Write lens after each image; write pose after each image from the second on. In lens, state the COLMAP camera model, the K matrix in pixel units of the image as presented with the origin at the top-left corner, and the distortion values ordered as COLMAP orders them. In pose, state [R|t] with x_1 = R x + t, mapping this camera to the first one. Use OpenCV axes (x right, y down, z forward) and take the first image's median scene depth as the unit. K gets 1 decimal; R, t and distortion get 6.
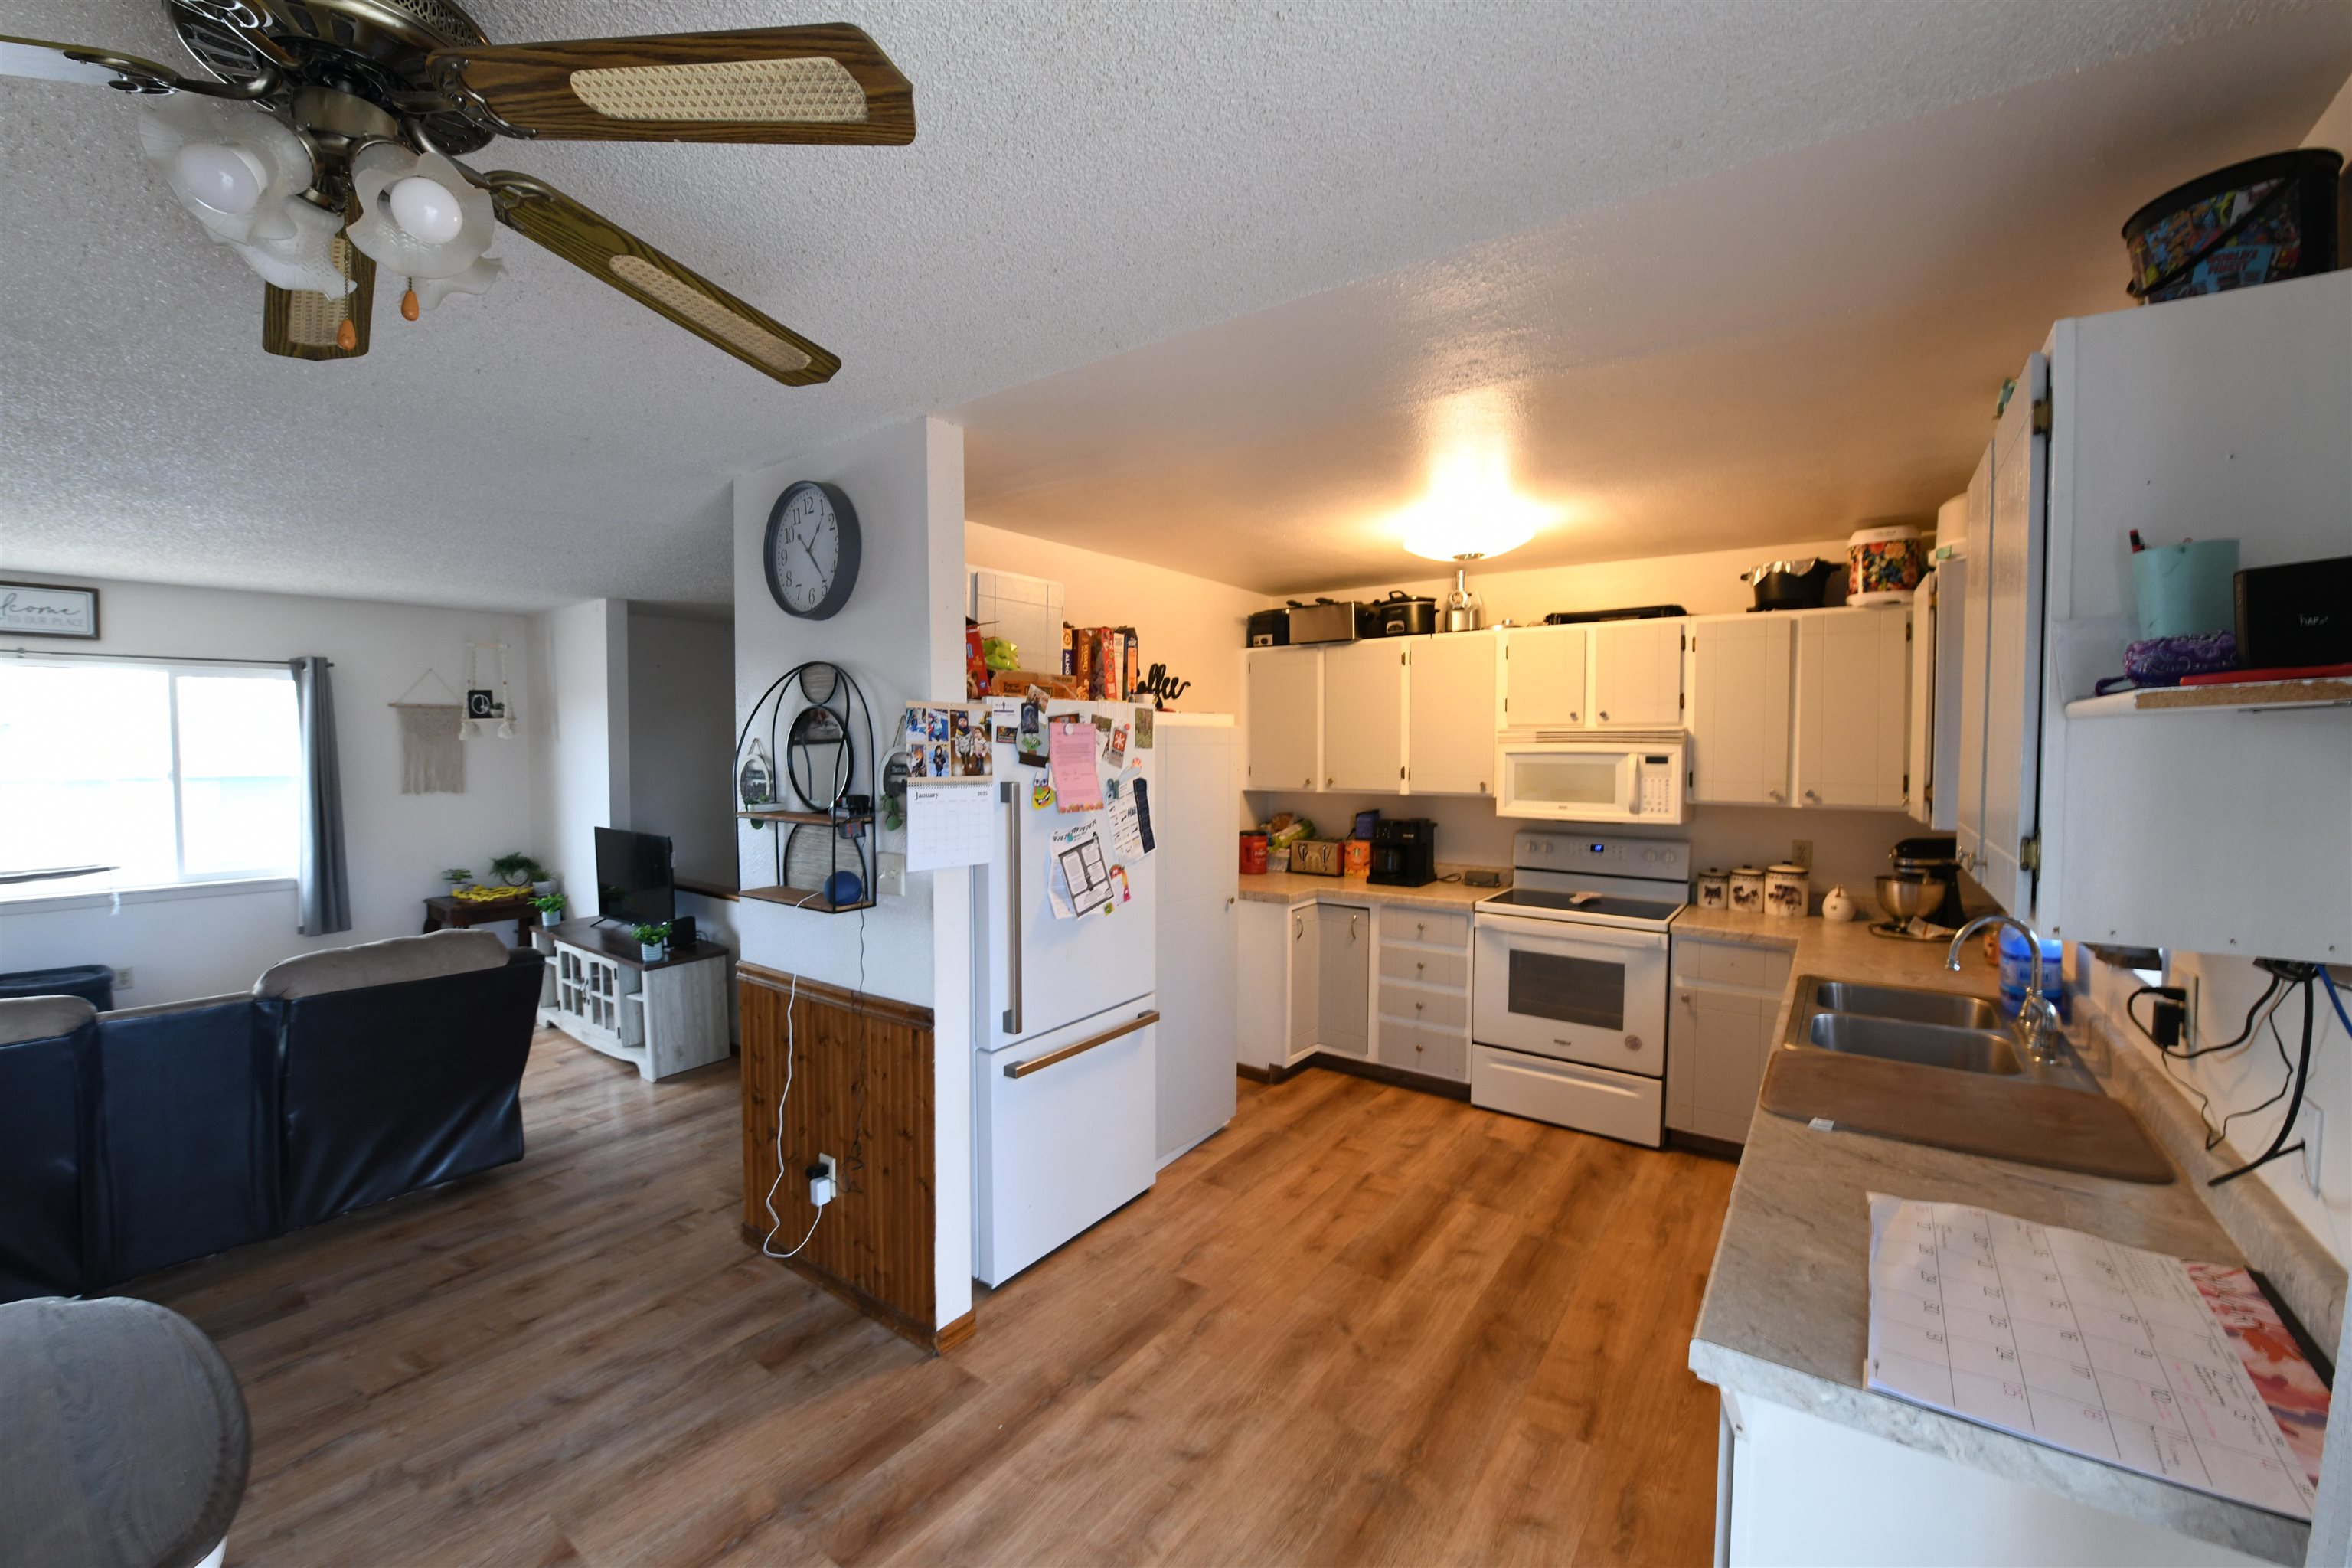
lens RADIAL K [[909.9, 0, 1176.0], [0, 909.9, 784.0], [0, 0, 1]] dist [-0.025186, -0.000802]
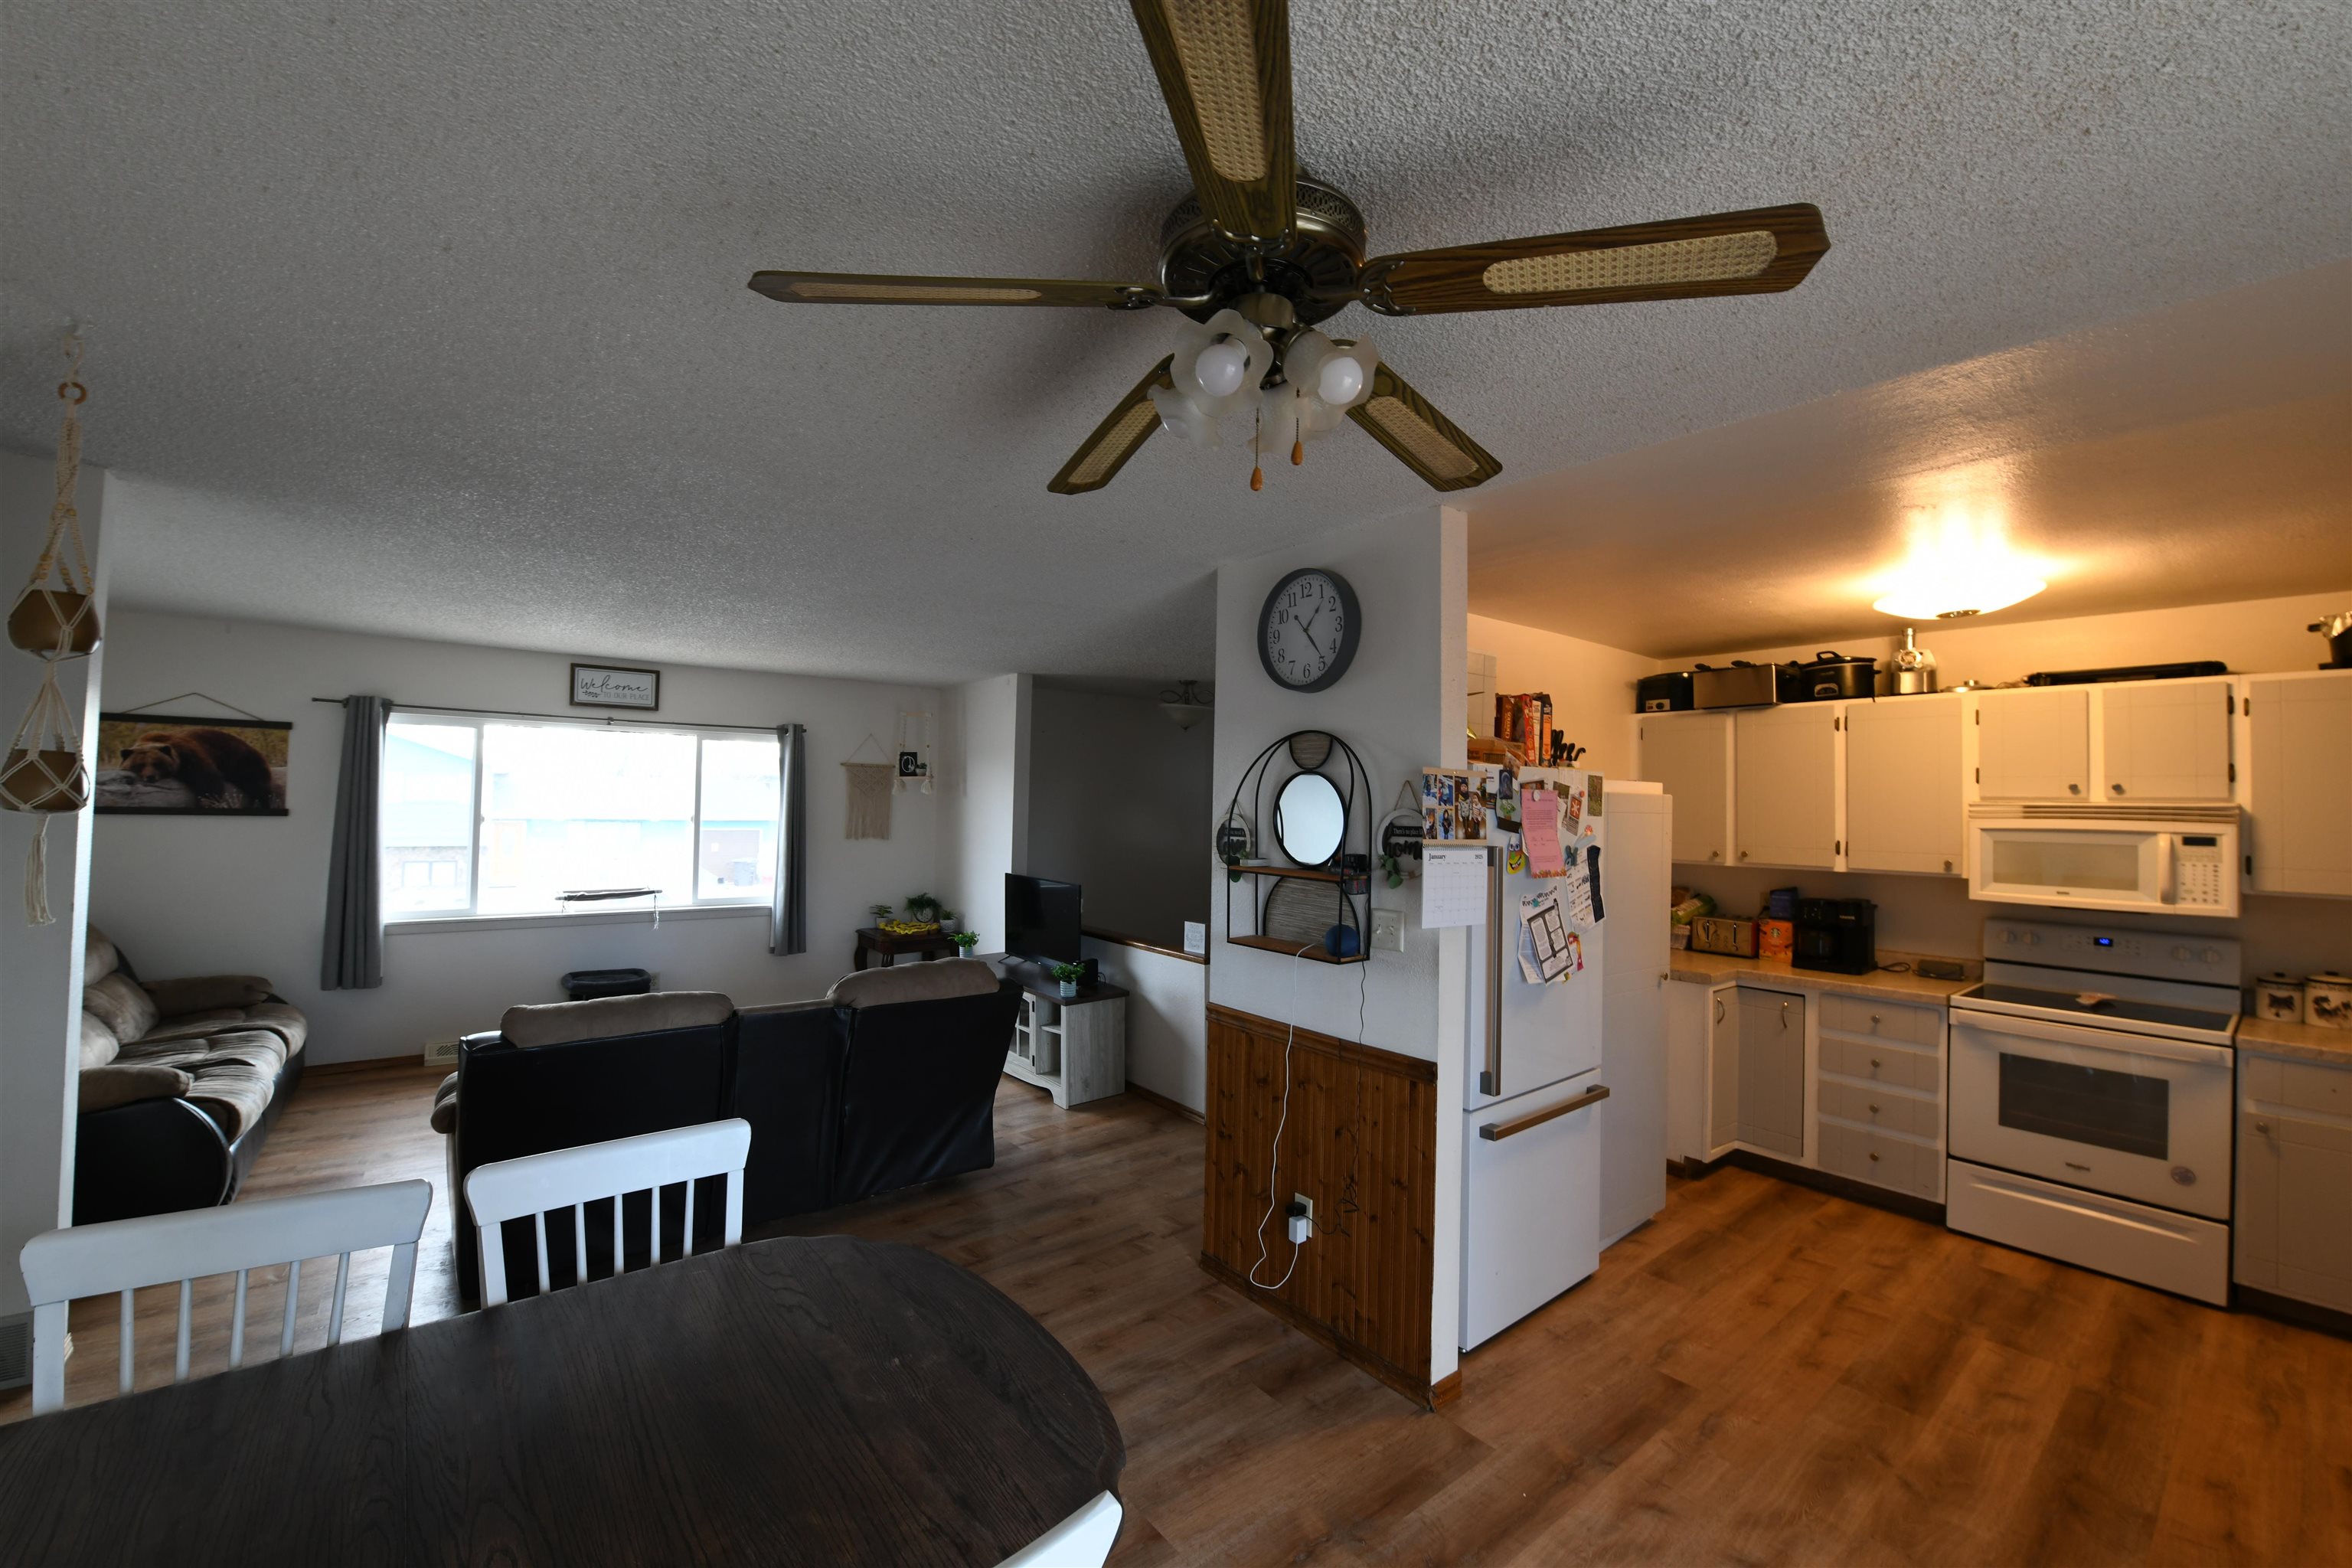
lens RADIAL K [[909.9, 0, 1176.0], [0, 909.9, 784.0], [0, 0, 1]] dist [-0.025186, -0.000802]
pose [[0.962431, 0.012808, -0.271225, -0.189912], [-0.031635, 0.997373, -0.065158, 0.004418], [0.269678, 0.071291, 0.960308, -0.067069]]
